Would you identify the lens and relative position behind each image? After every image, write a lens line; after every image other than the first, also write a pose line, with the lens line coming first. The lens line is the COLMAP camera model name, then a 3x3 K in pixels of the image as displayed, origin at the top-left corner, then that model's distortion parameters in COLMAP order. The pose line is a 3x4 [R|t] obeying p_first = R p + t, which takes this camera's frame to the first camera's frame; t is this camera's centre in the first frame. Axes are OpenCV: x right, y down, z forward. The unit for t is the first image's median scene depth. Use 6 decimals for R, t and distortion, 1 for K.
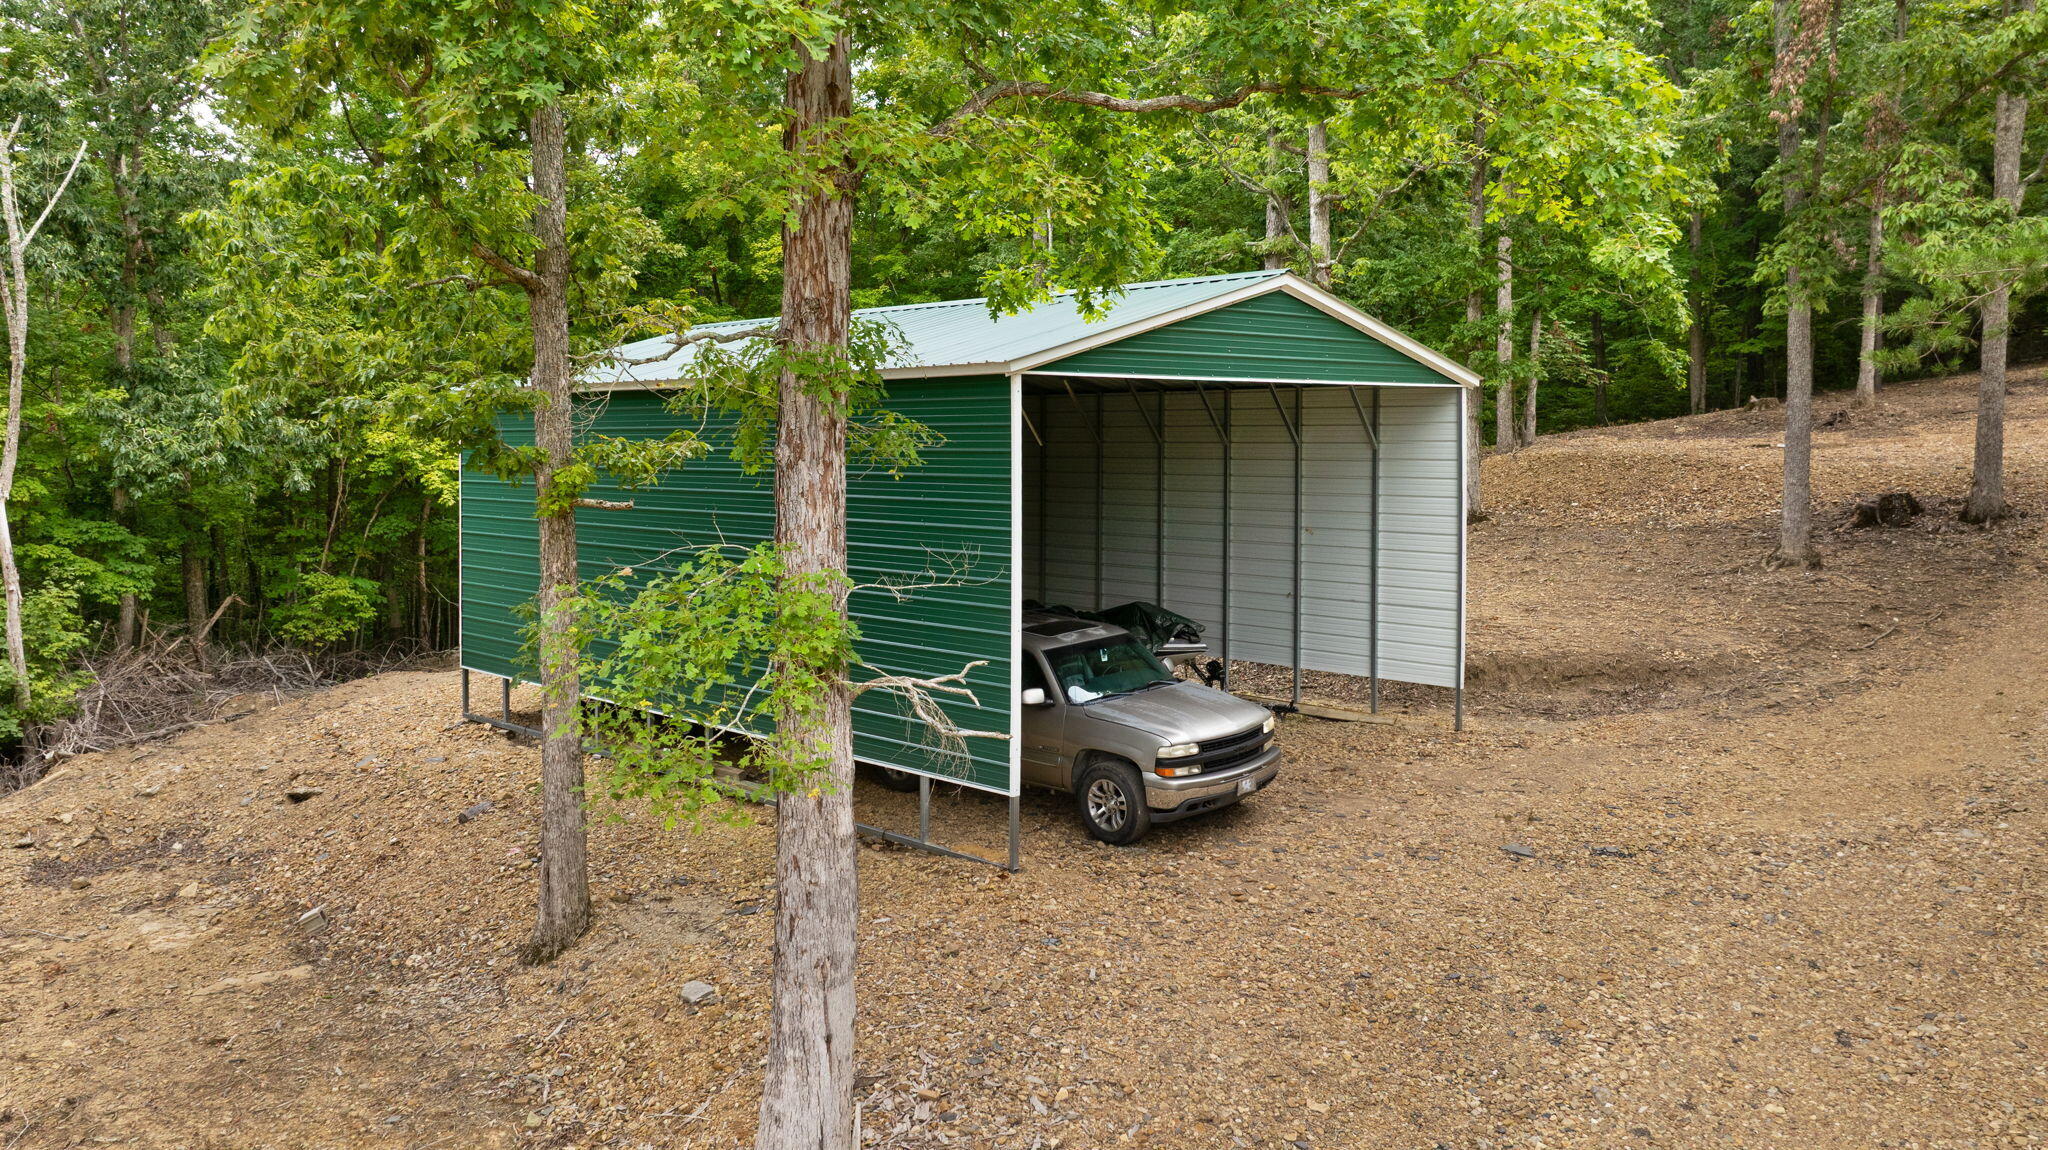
lens RADIAL K [[1464.4, 0, 1033.8], [0, 1464.4, 567.3], [0, 0, 1]] dist [-0.020560, 0.007180]
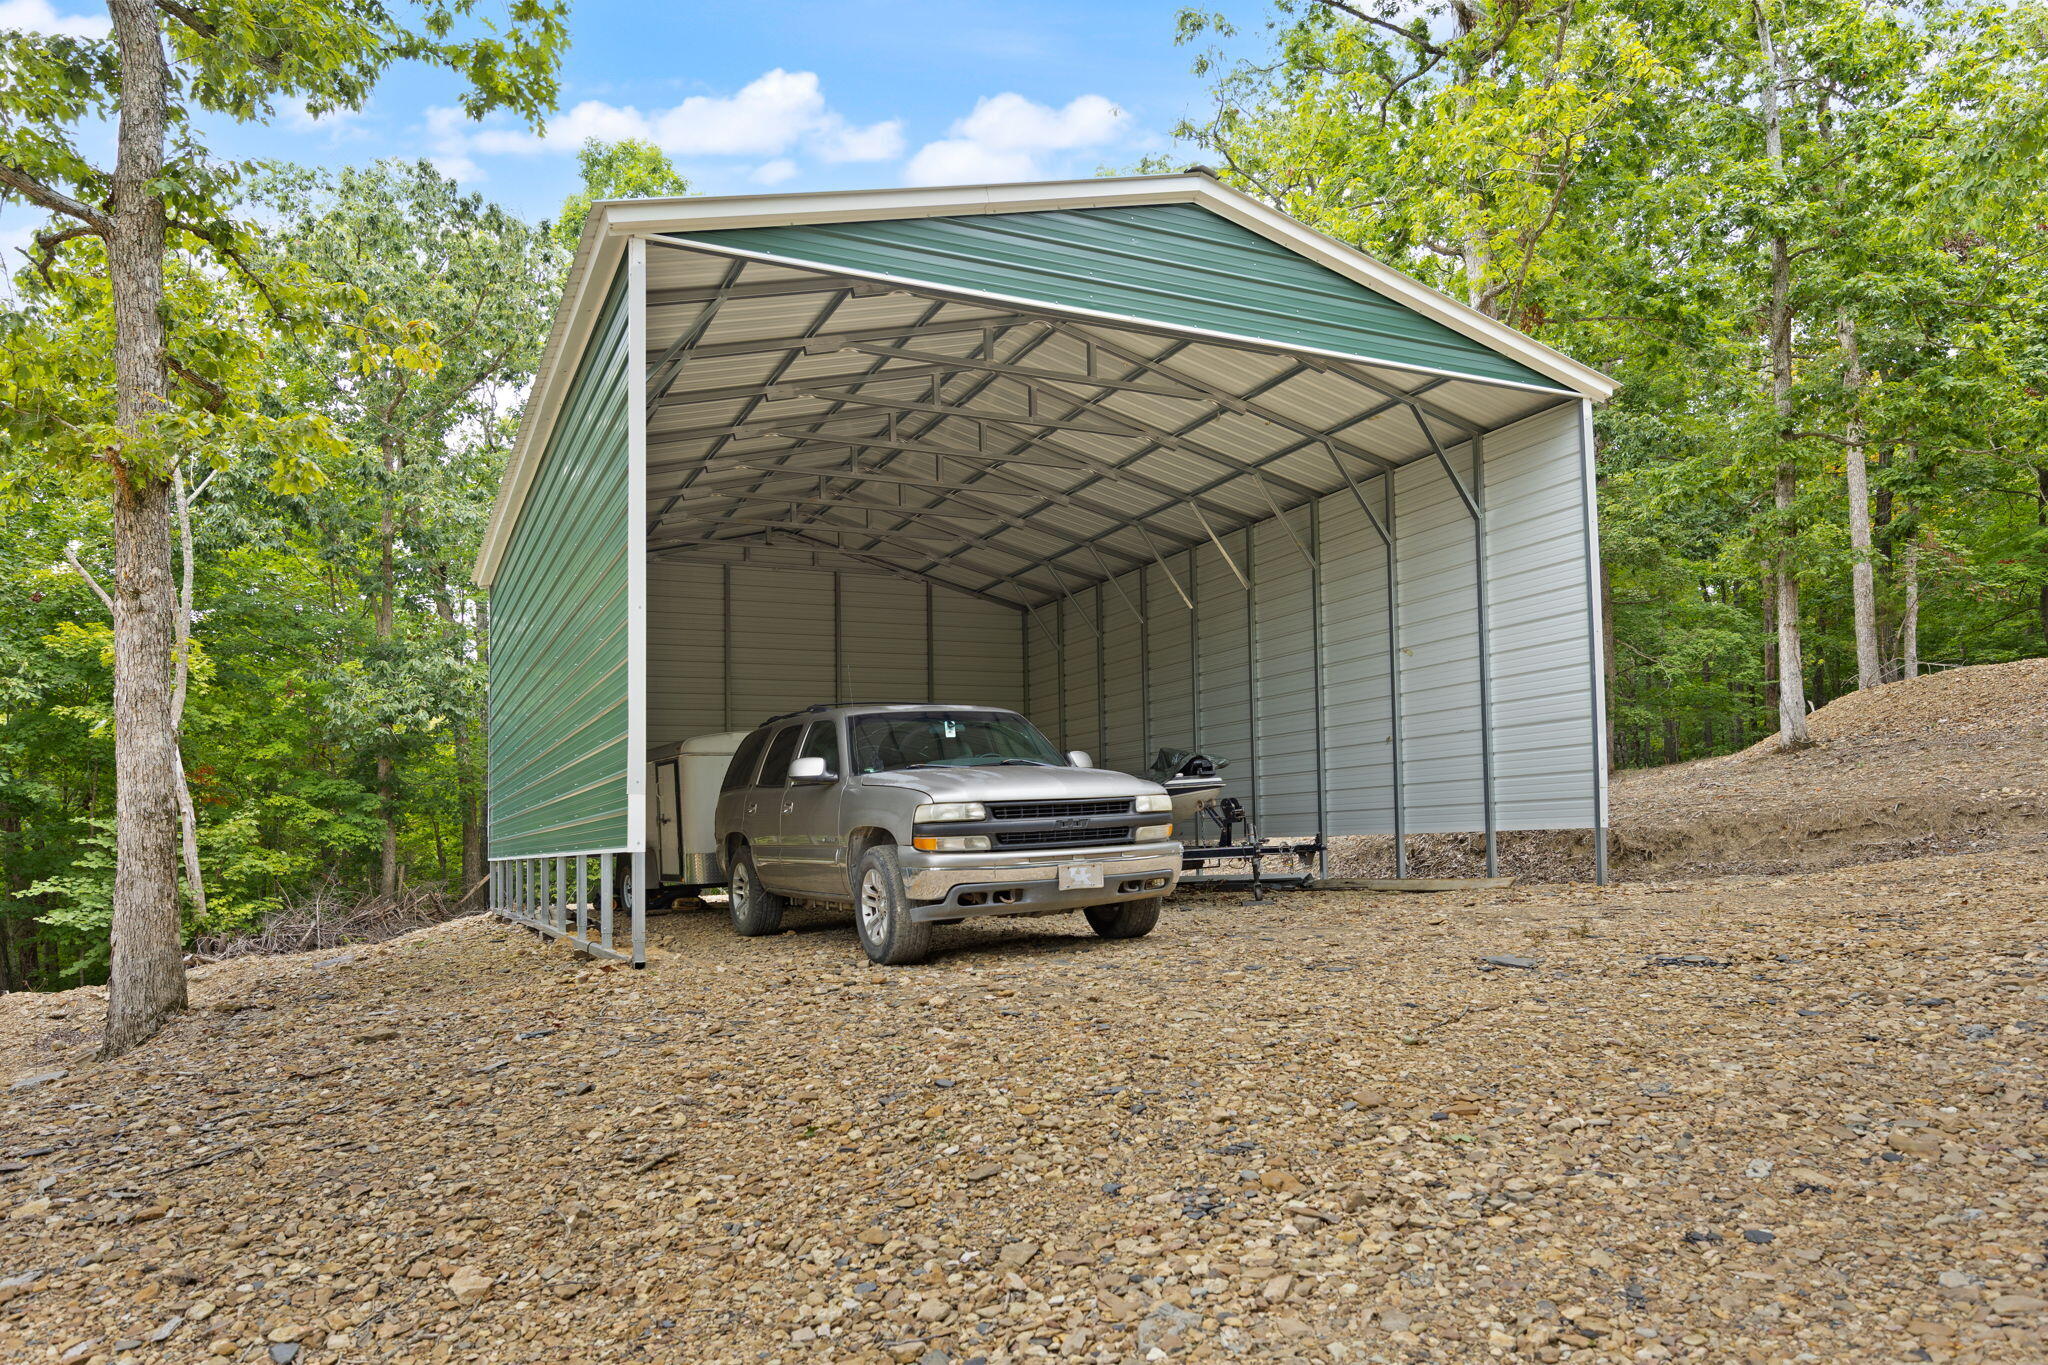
lens RADIAL K [[1258.6, 0, 1020.1], [0, 1258.6, 867.0], [0, 0, 1]] dist [-0.000430, -0.000307]
pose [[0.939417, -0.031598, -0.341316, 0.318919], [0.009455, 0.997752, -0.066347, 0.186011], [0.342645, 0.059101, 0.937604, 0.476847]]
